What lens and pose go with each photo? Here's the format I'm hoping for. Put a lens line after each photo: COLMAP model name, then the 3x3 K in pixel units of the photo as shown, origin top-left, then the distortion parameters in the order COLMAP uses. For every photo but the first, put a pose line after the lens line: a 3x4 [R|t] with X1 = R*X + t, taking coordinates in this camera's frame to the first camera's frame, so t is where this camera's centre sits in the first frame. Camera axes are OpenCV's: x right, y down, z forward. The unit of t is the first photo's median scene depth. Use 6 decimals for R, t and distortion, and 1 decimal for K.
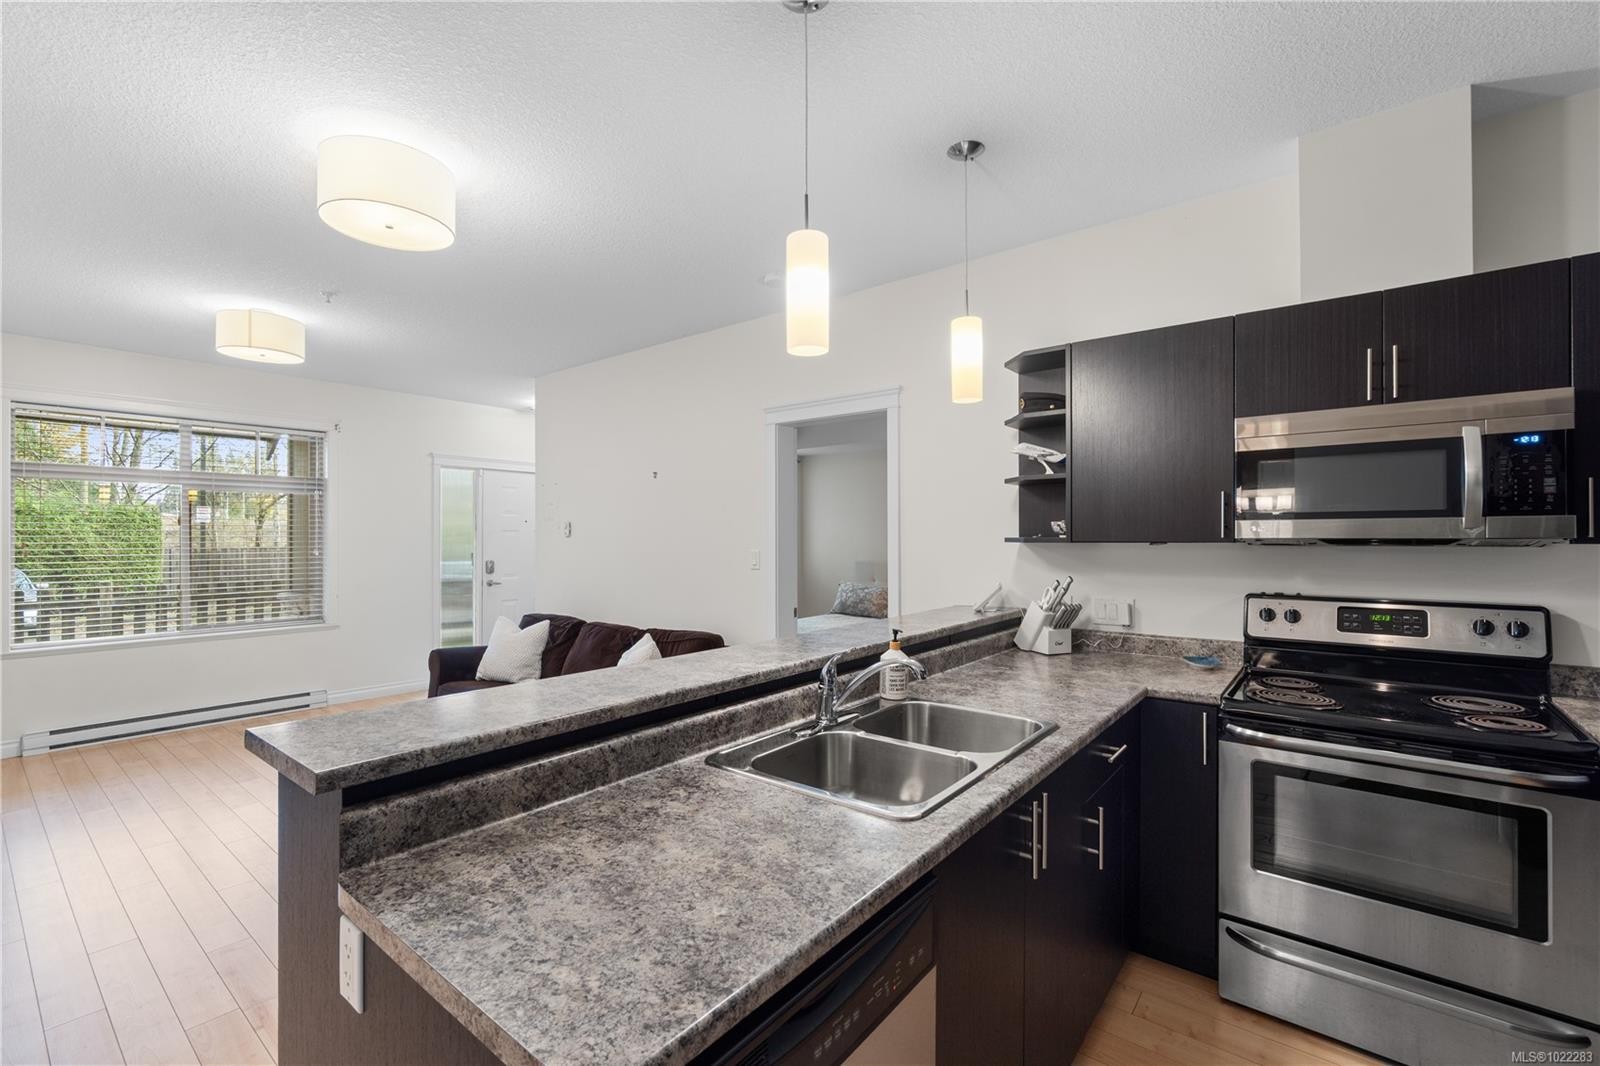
lens RADIAL K [[692.0, 0, 788.8], [0, 692.0, 533.9], [0, 0, 1]] dist [-0.001785, 0.000266]
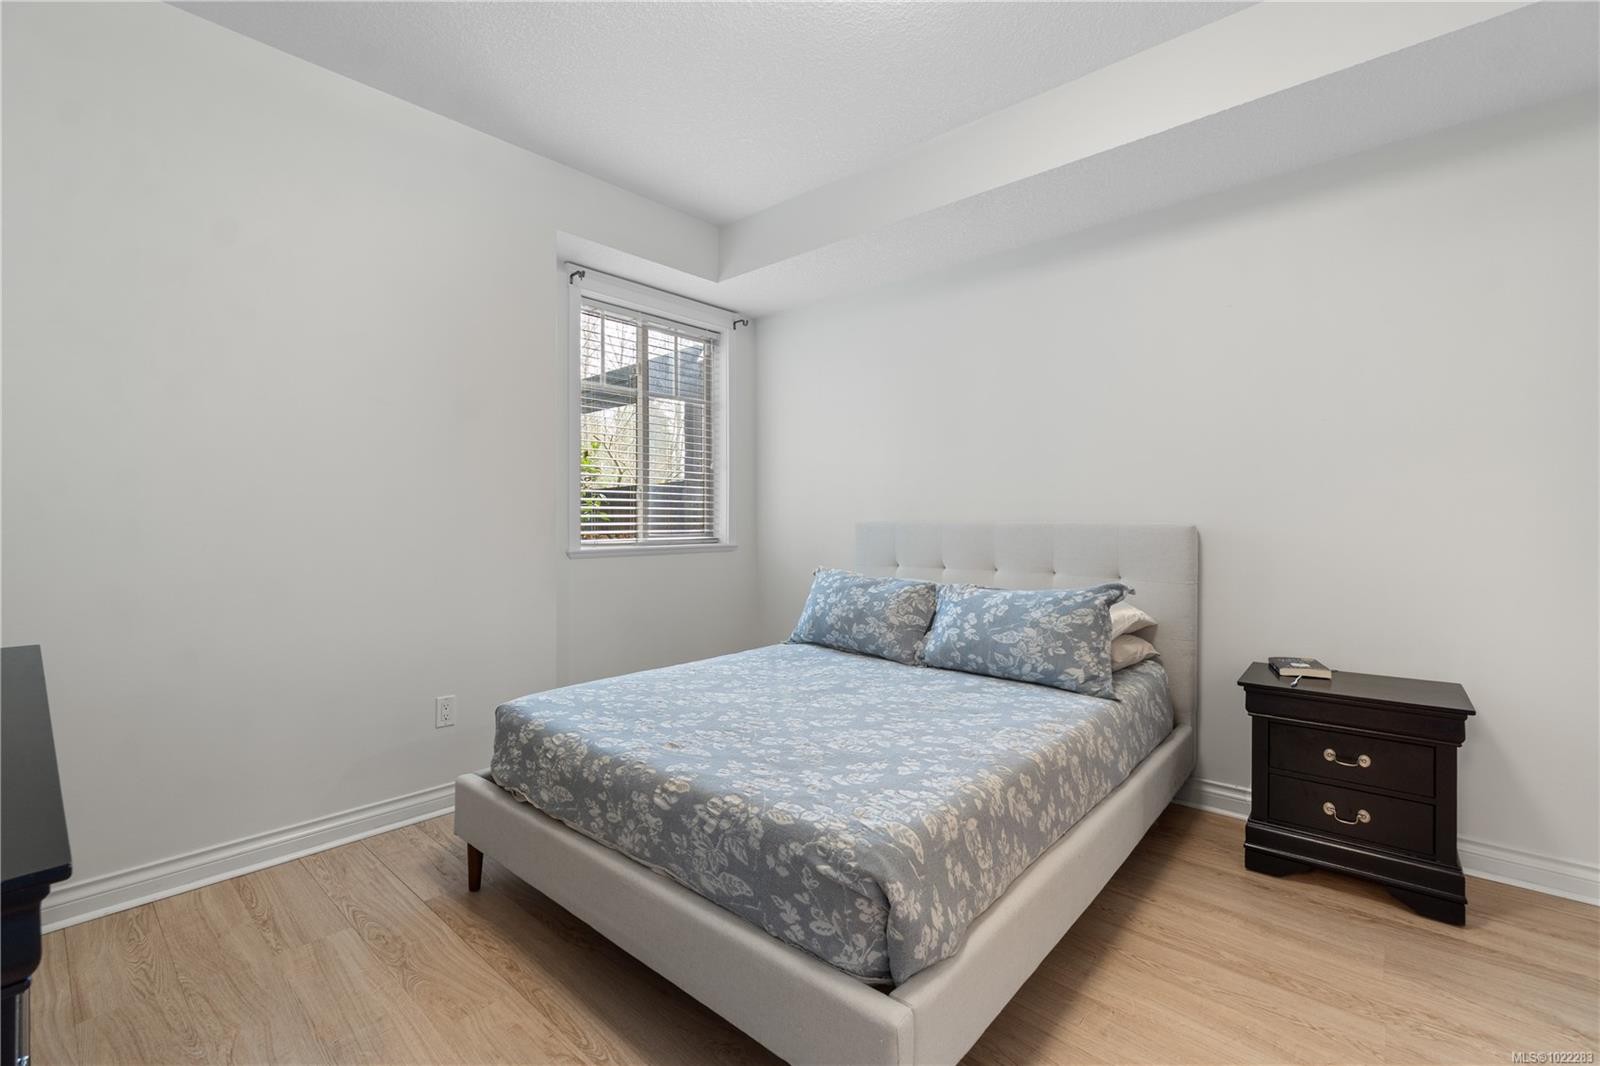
lens RADIAL K [[699.6, 0, 799.2], [0, 699.6, 520.0], [0, 0, 1]] dist [-0.004695, 0.000032]
pose [[0.999109, 0.002730, -0.042123, 0.291668], [-0.002478, 0.999979, 0.006031, 0.130278], [0.042139, -0.005922, 0.999094, 1.998110]]
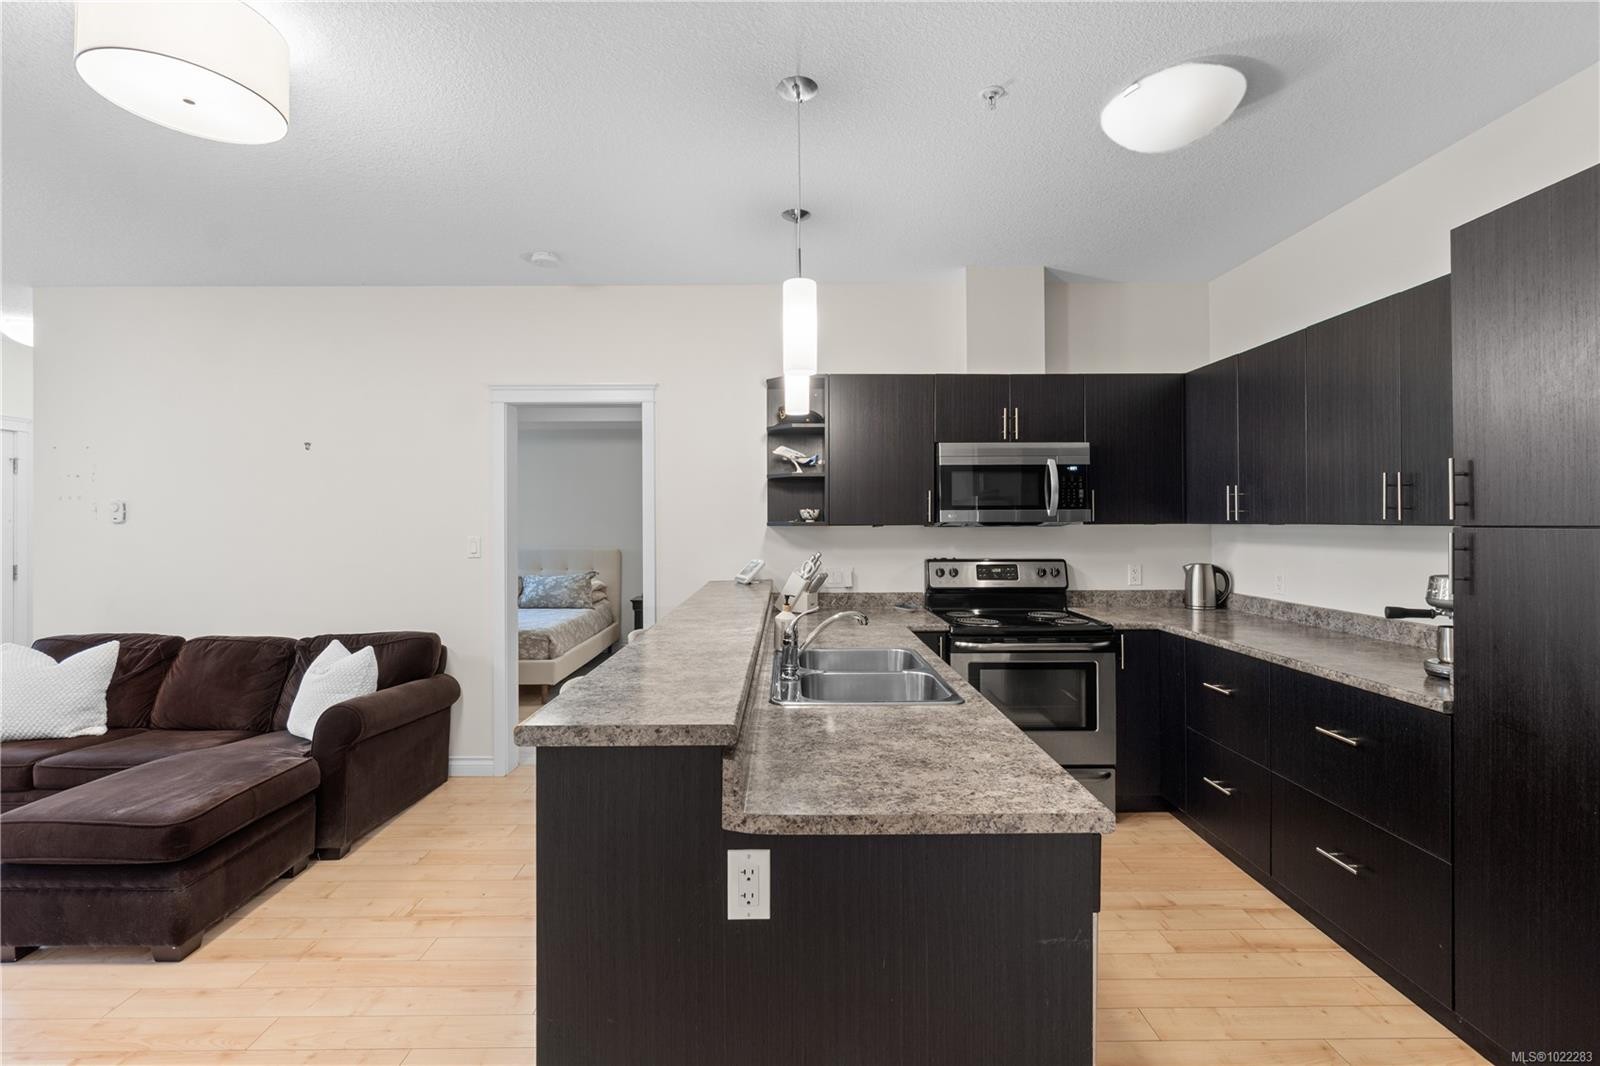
lens RADIAL K [[699.6, 0, 799.2], [0, 699.6, 520.0], [0, 0, 1]] dist [-0.004695, 0.000032]
pose [[0.769227, 0.001172, 0.638974, -0.591460], [-0.000420, 0.999999, -0.001329, 0.004054], [-0.638975, 0.000754, 0.769227, 0.017515]]
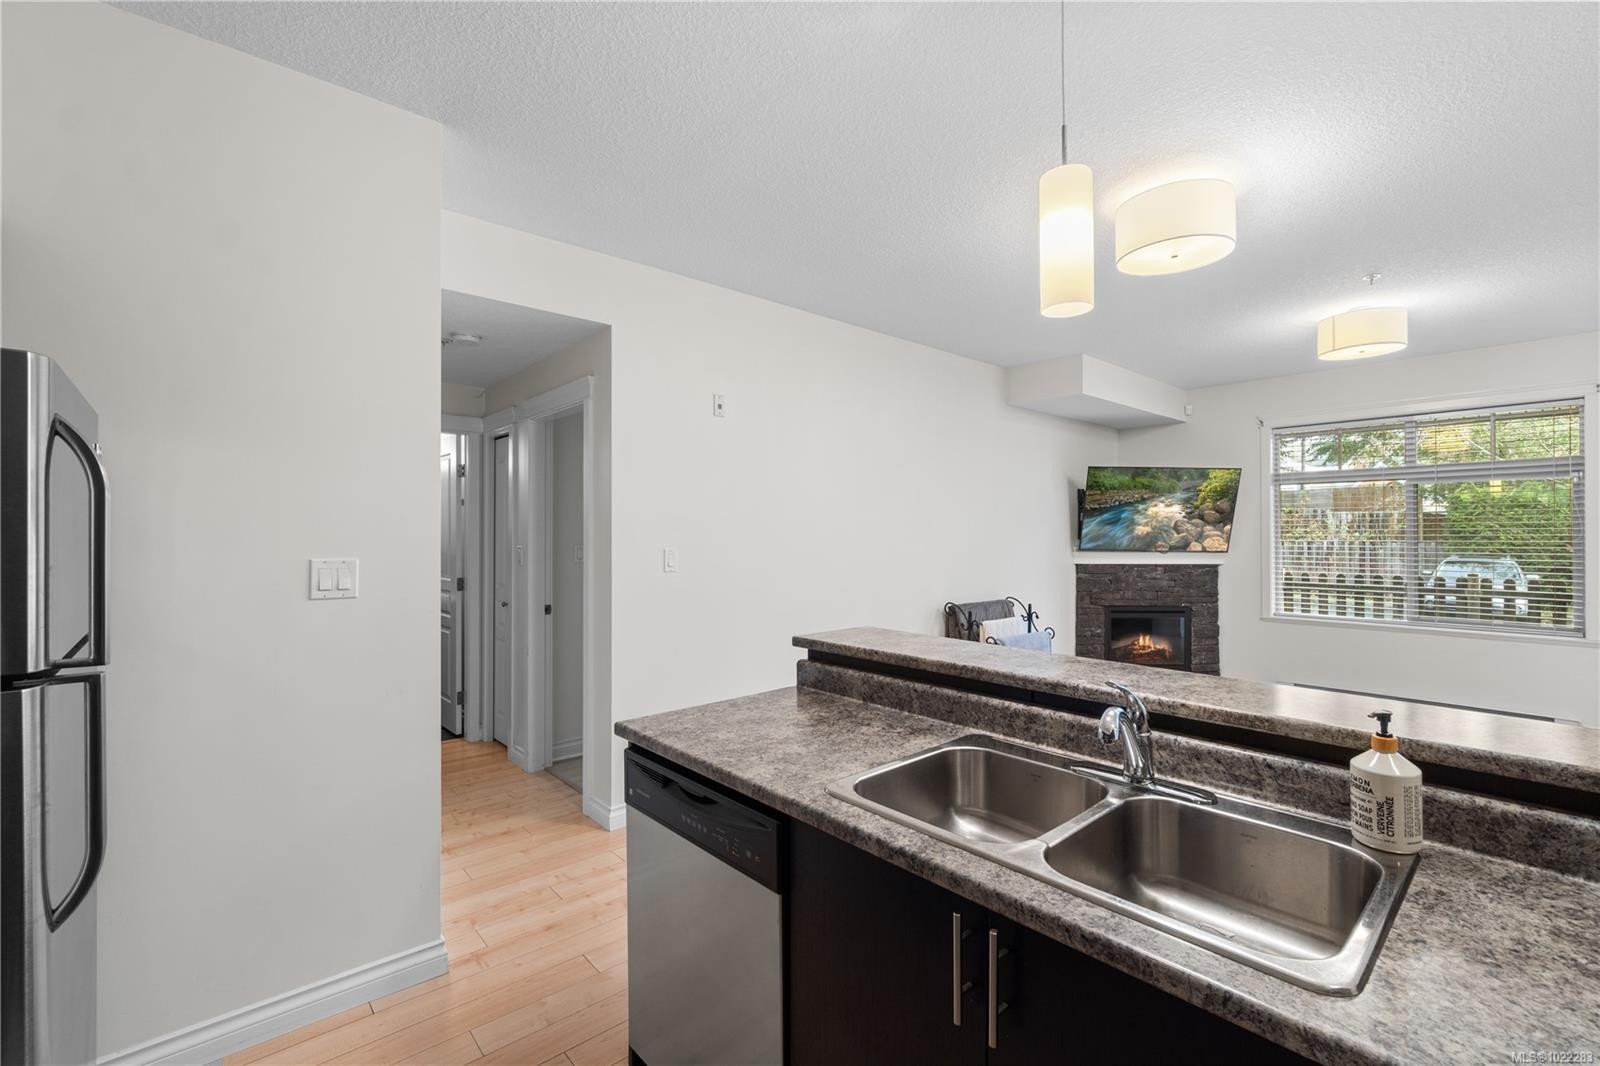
lens RADIAL K [[688.3, 0, 795.1], [0, 688.3, 528.5], [0, 0, 1]] dist [-0.001429, 0.000025]
pose [[-0.166886, -0.003924, -0.985968, 0.679421], [0.008013, 0.999954, -0.005336, 0.001660], [0.985944, -0.008791, -0.166847, 0.610623]]
